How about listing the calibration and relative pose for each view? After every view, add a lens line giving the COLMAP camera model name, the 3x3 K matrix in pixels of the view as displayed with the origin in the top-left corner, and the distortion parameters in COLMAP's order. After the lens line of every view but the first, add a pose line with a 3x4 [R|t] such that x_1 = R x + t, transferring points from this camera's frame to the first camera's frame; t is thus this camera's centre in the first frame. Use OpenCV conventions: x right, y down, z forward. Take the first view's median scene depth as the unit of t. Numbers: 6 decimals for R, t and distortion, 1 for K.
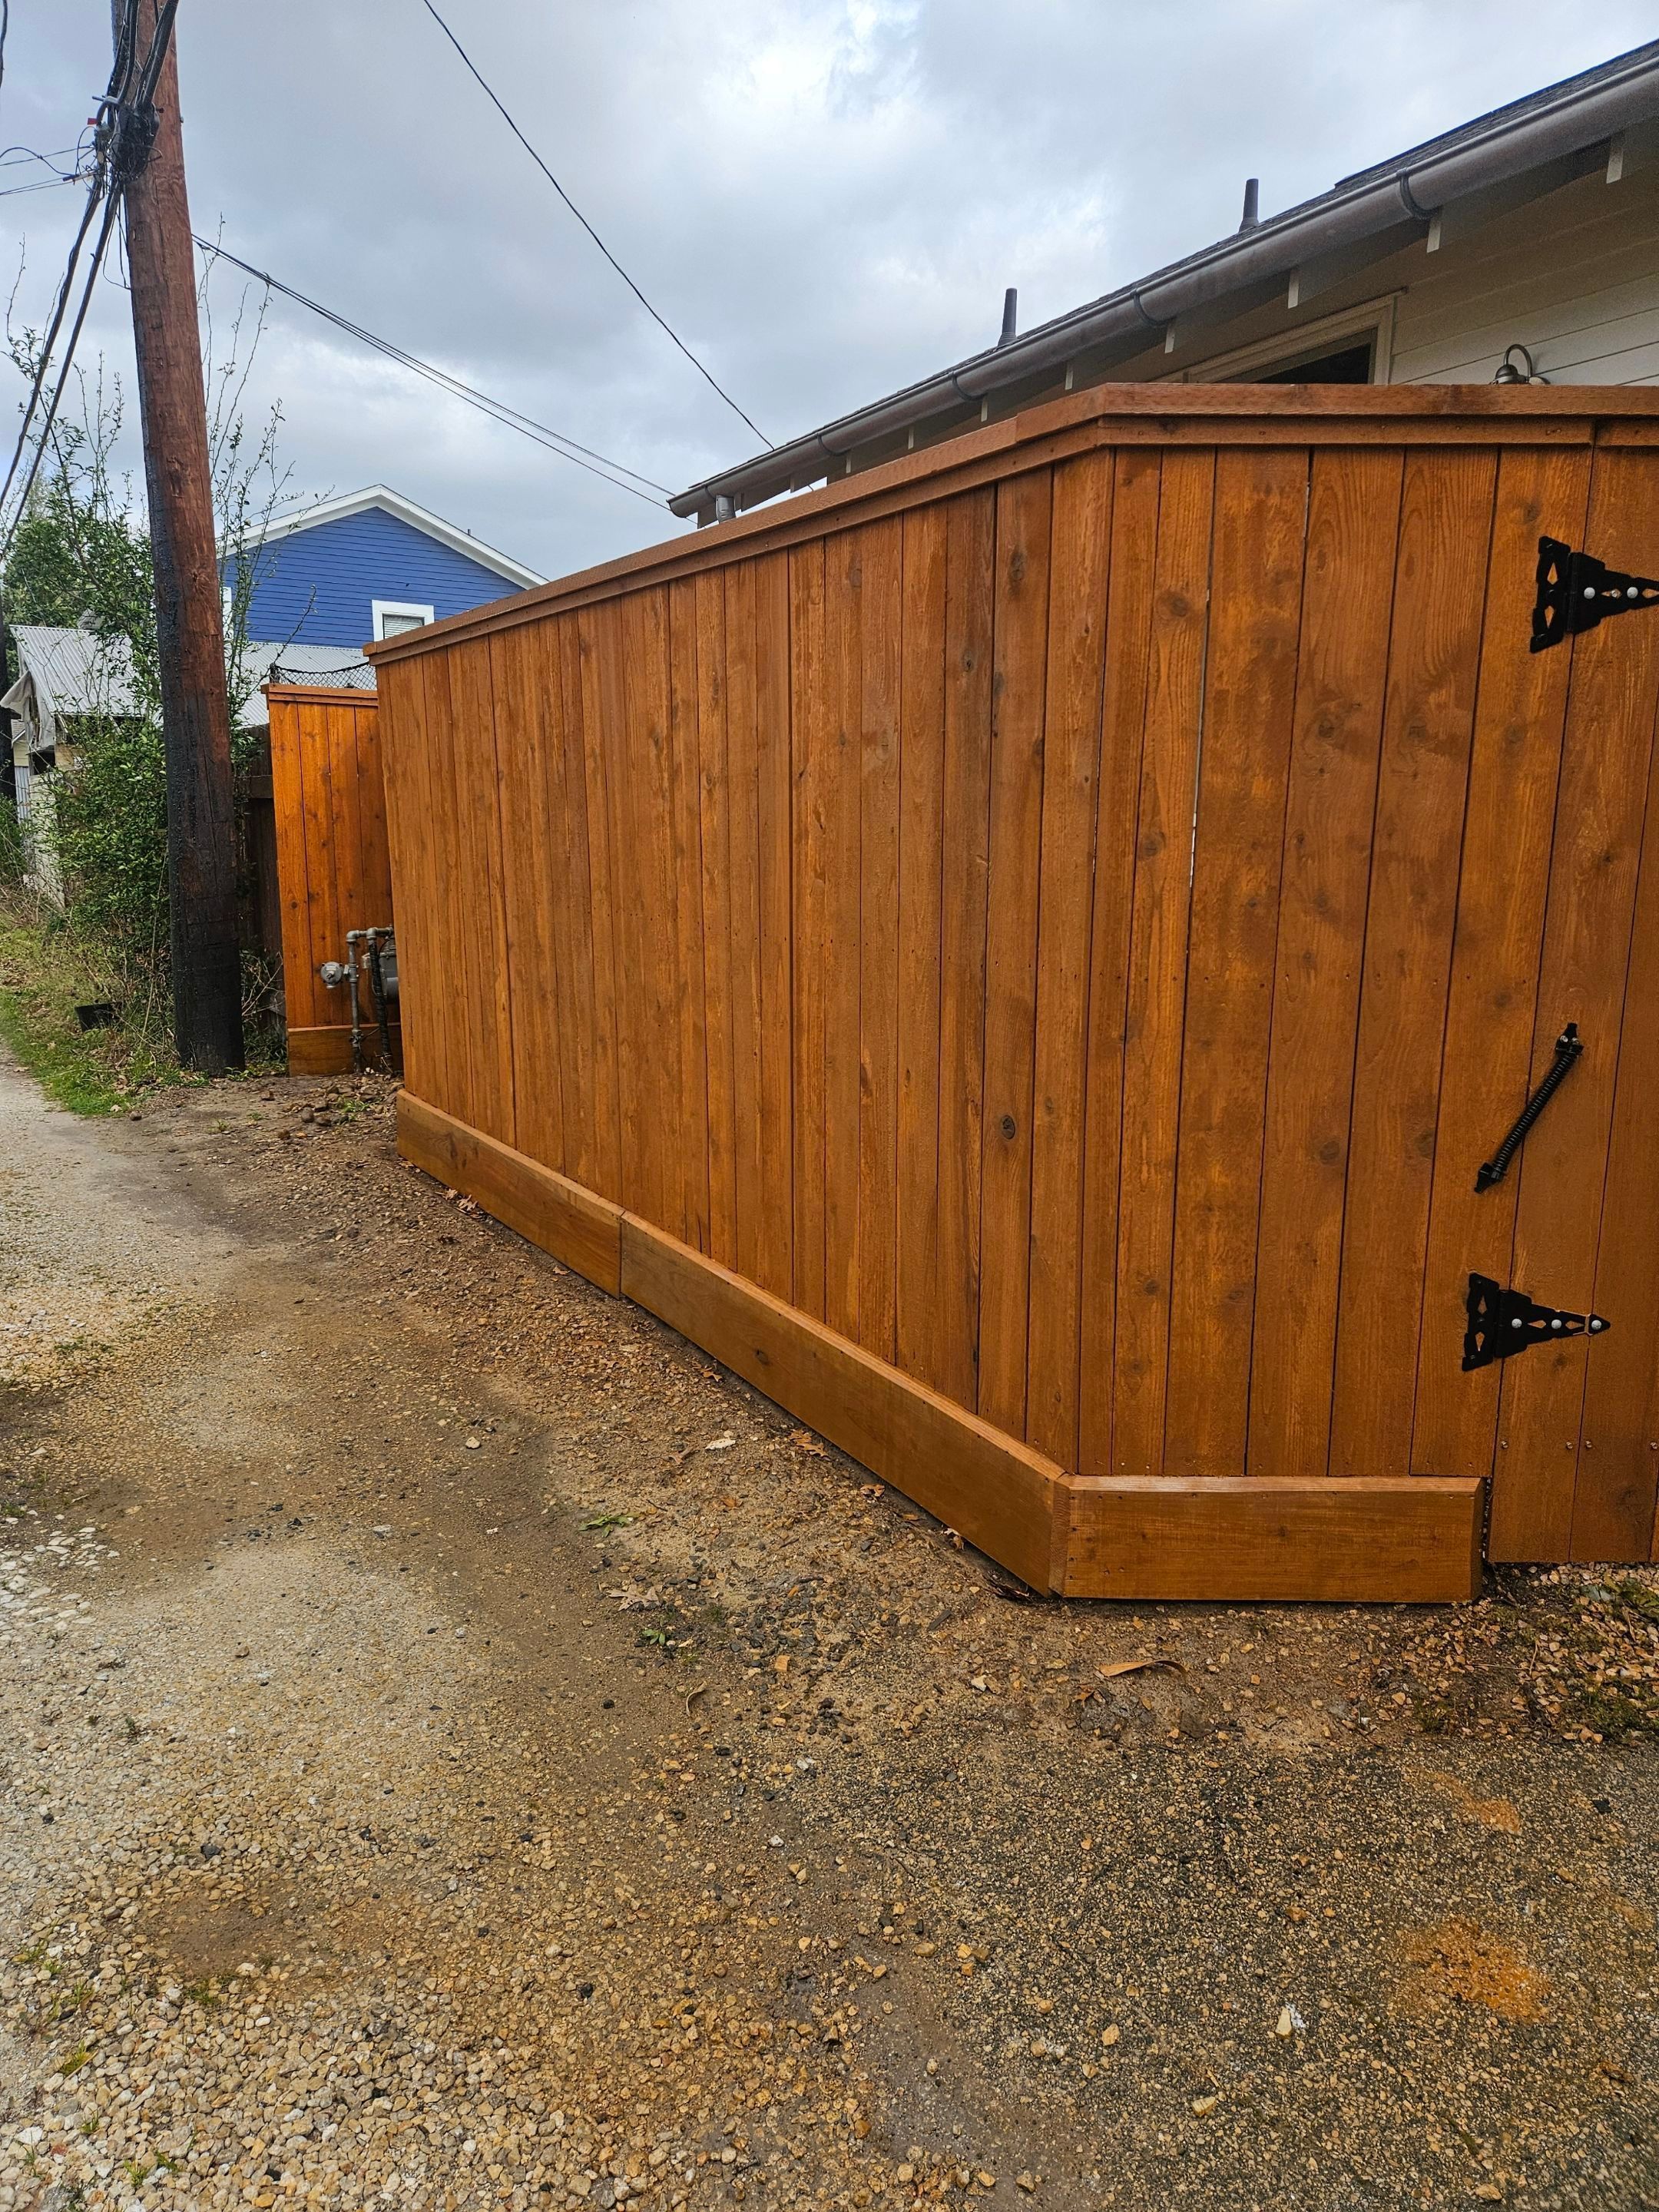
lens RADIAL K [[1426.1, 0, 825.2], [0, 1426.1, 1072.6], [0, 0, 1]] dist [0.094641, -0.071019]
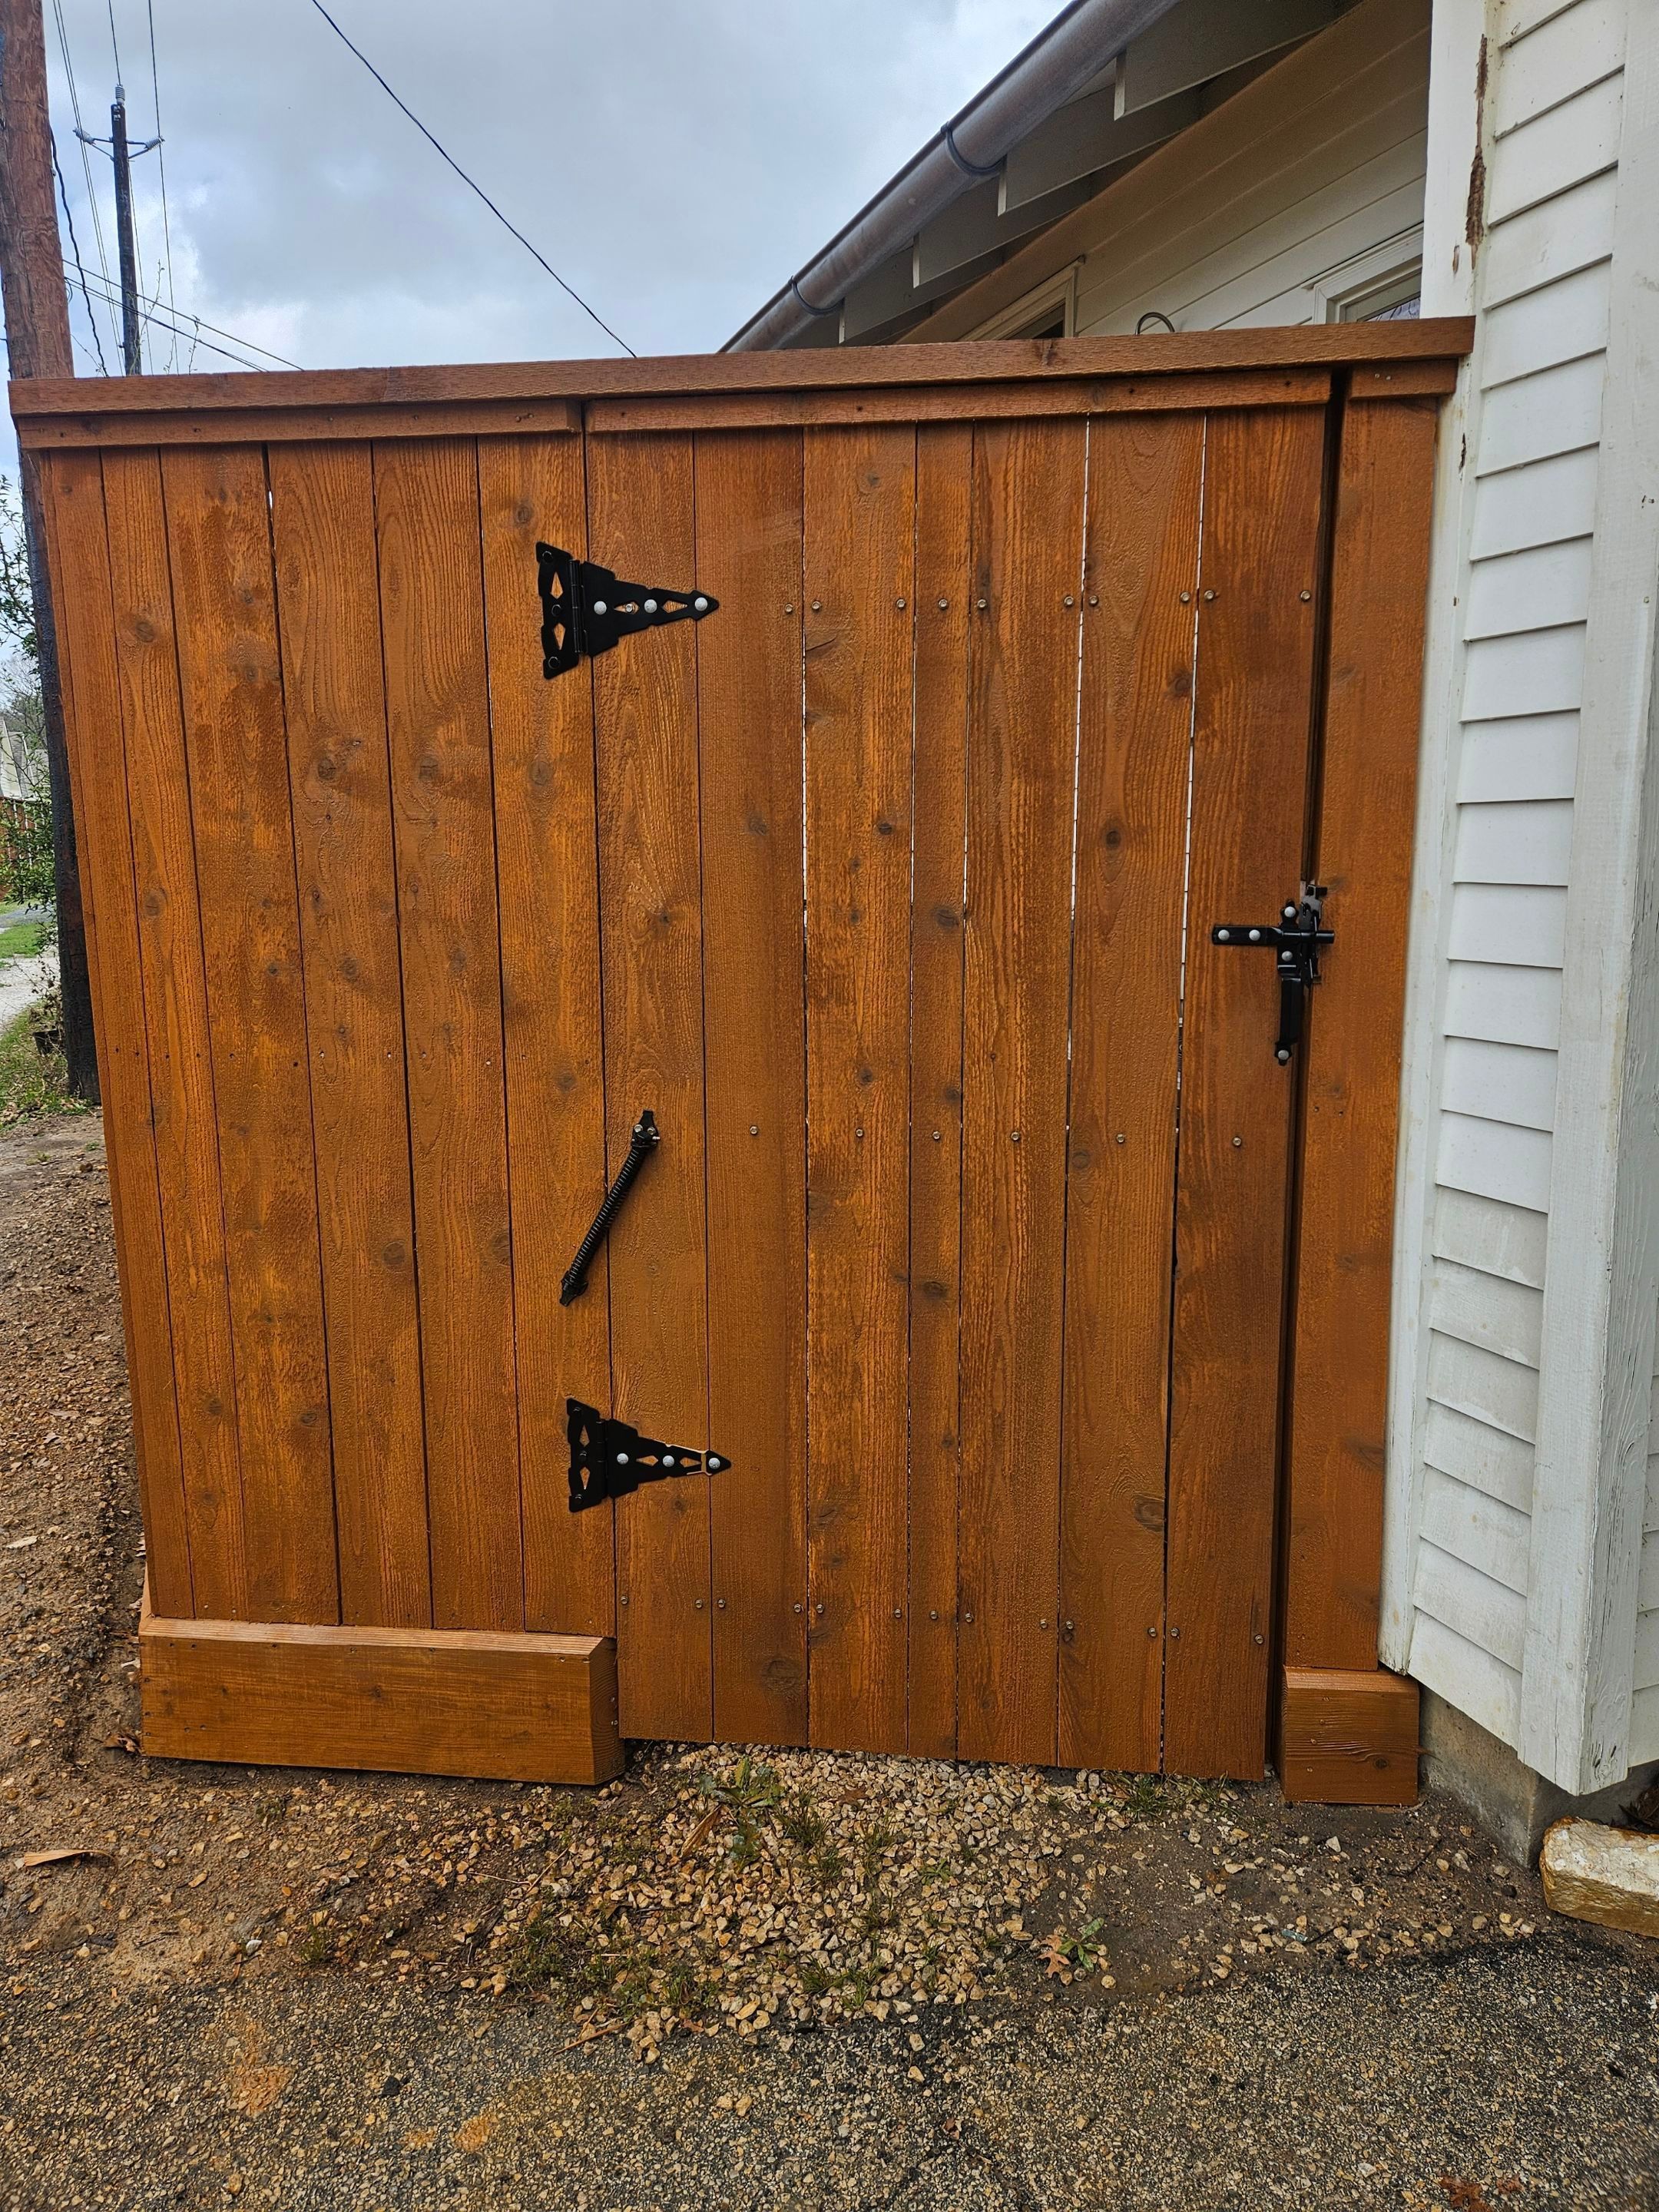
lens RADIAL K [[1426.1, 0, 825.2], [0, 1426.1, 1072.6], [0, 0, 1]] dist [0.094641, -0.071019]
pose [[0.989191, 0.006309, -0.146499, 0.752352], [-0.007664, 0.999933, -0.008684, -0.050425], [0.146434, 0.009713, 0.989173, 0.188677]]
